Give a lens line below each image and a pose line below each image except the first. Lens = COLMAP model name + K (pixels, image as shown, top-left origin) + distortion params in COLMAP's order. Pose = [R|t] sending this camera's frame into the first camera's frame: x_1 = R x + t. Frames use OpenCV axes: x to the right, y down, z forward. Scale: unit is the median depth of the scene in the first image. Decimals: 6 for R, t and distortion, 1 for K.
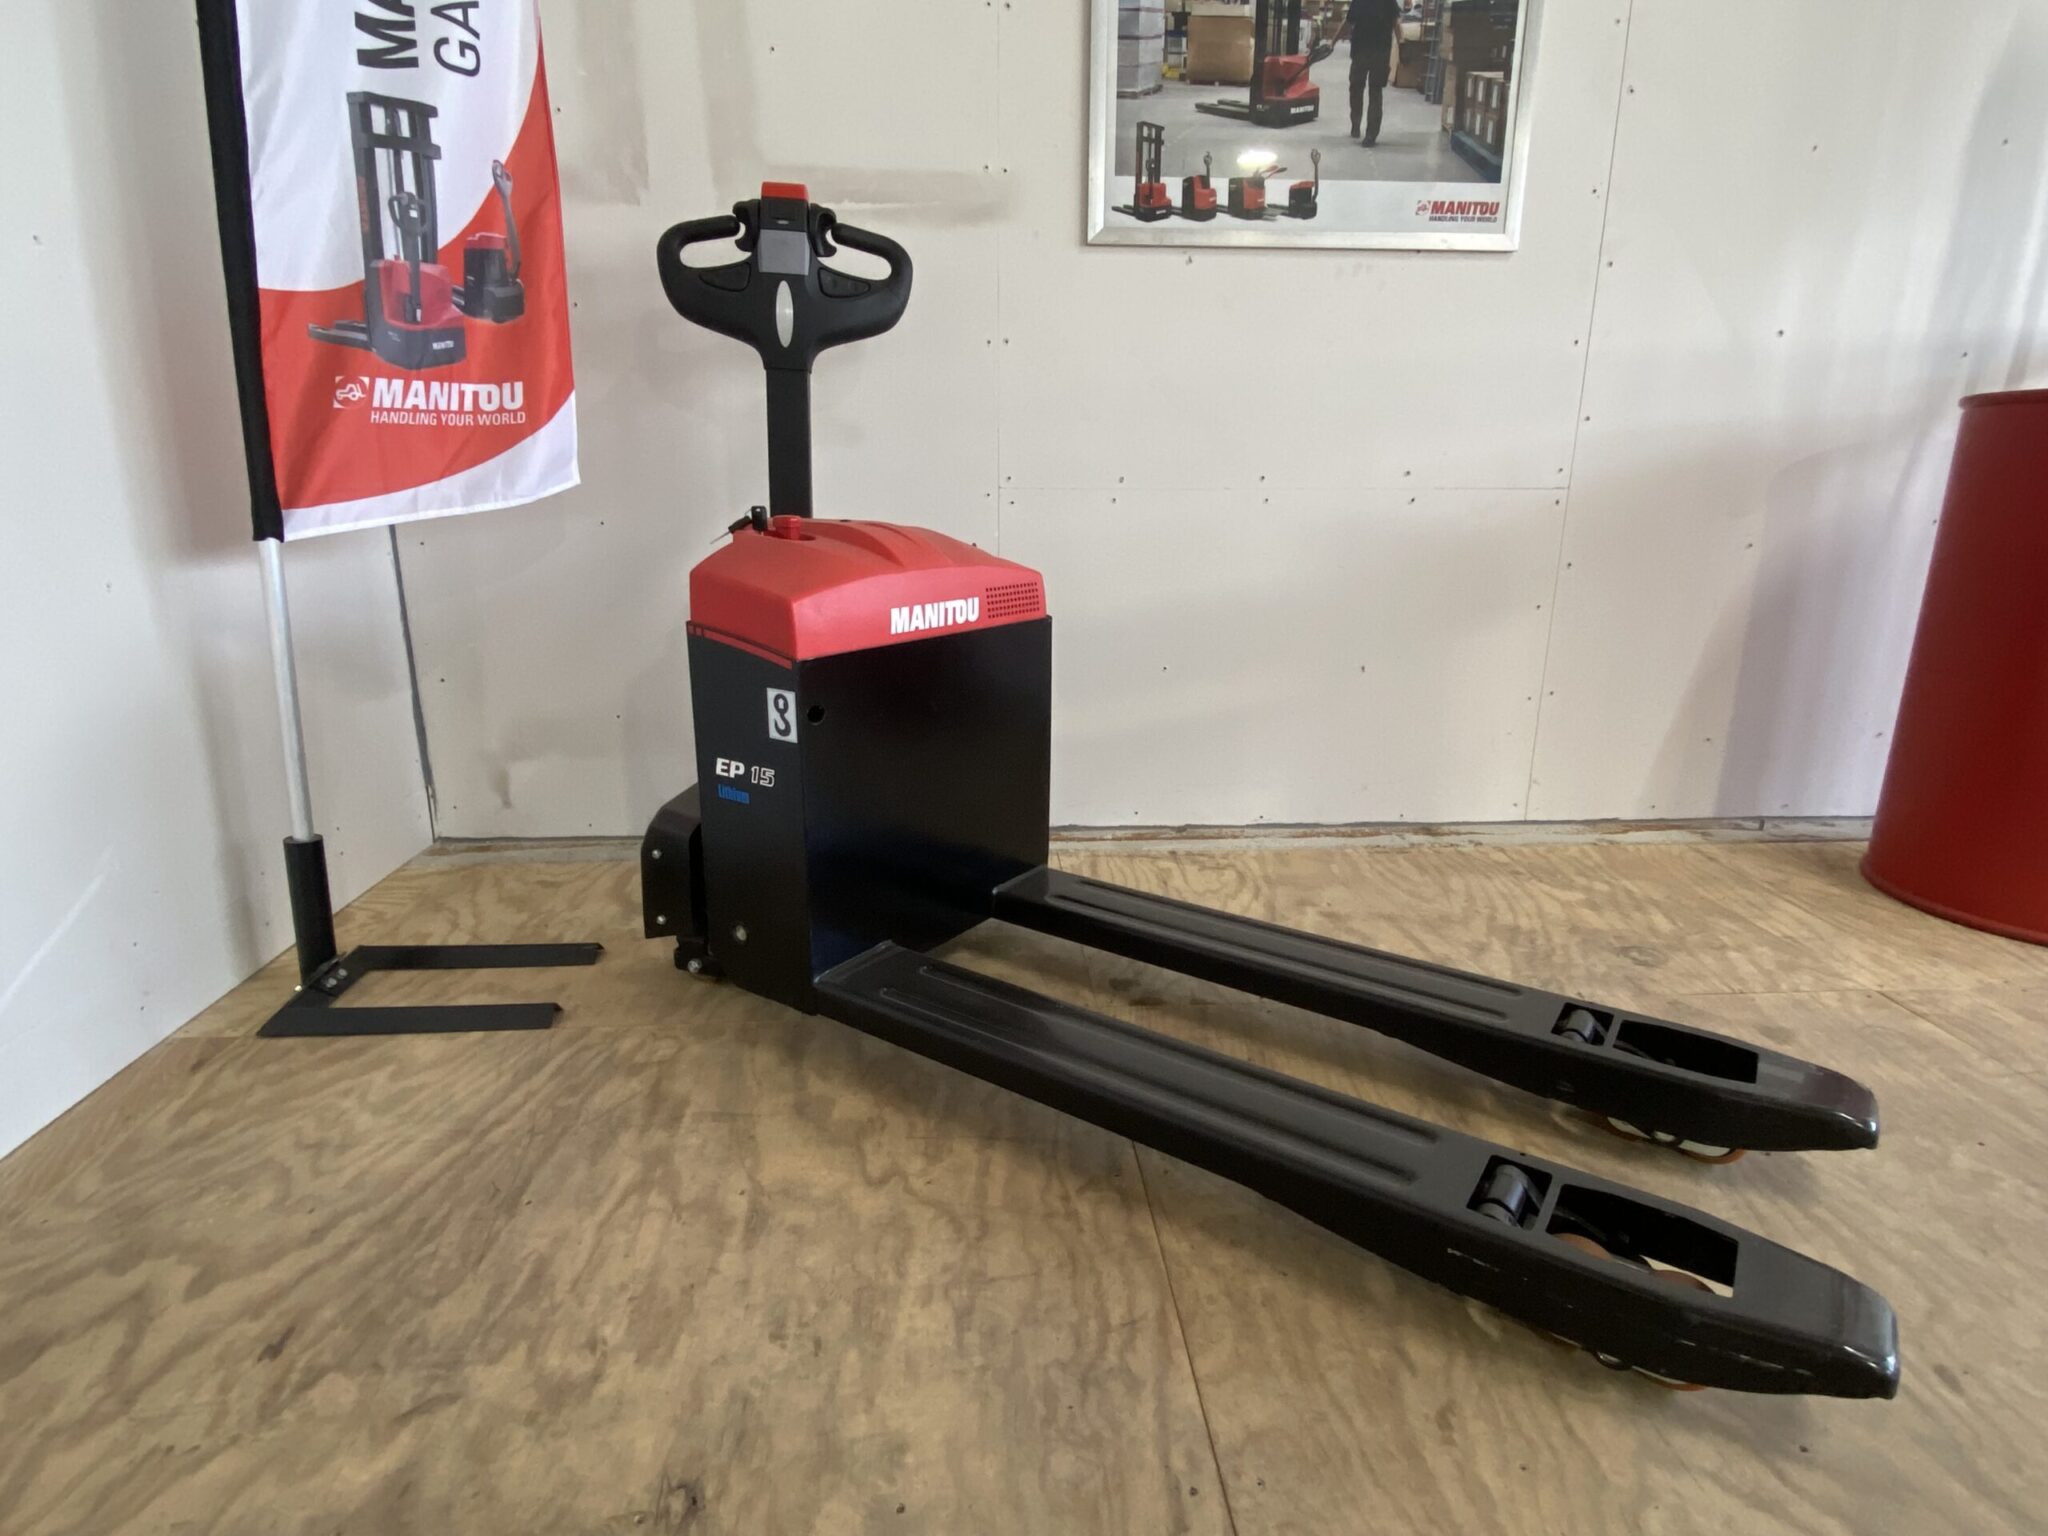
lens RADIAL K [[1055.5, 0, 1027.7], [0, 1055.5, 768.4], [0, 0, 1]] dist [-0.002745, -0.000246]
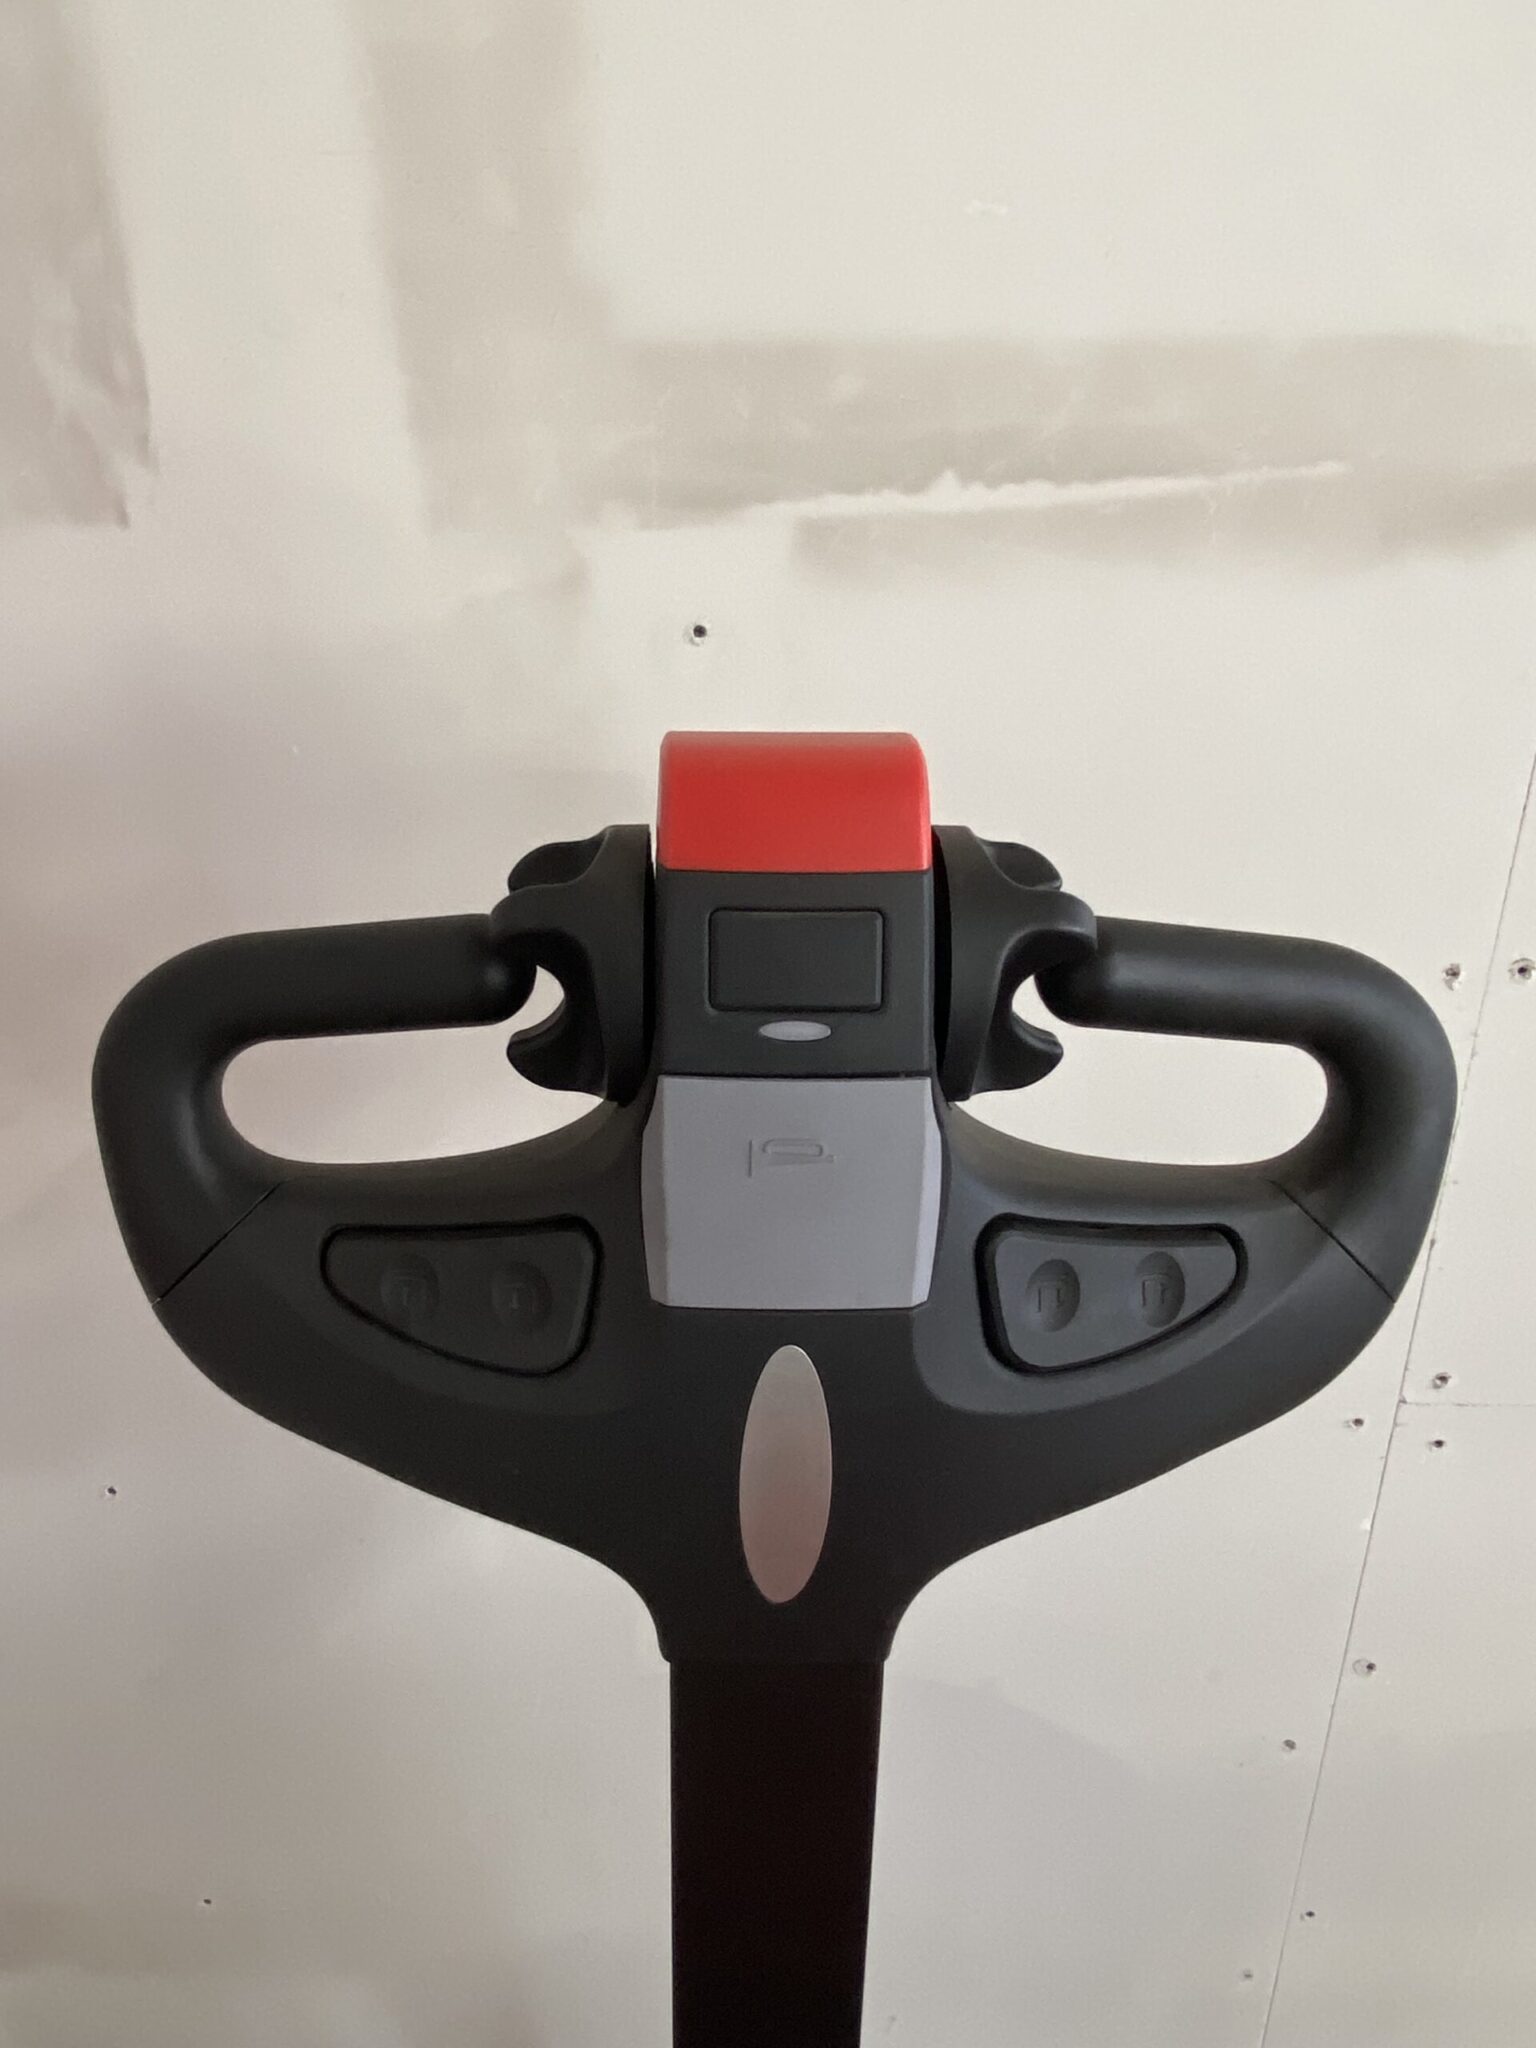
lens RADIAL K [[1415.0, 0, 762.8], [0, 1415.0, 1023.2], [0, 0, 1]] dist [0.052626, -0.058892]
pose [[0.995100, 0.026818, -0.095166, -0.204973], [-0.013650, 0.990559, 0.136409, -0.520298], [0.097926, -0.134442, 0.986071, 0.743539]]
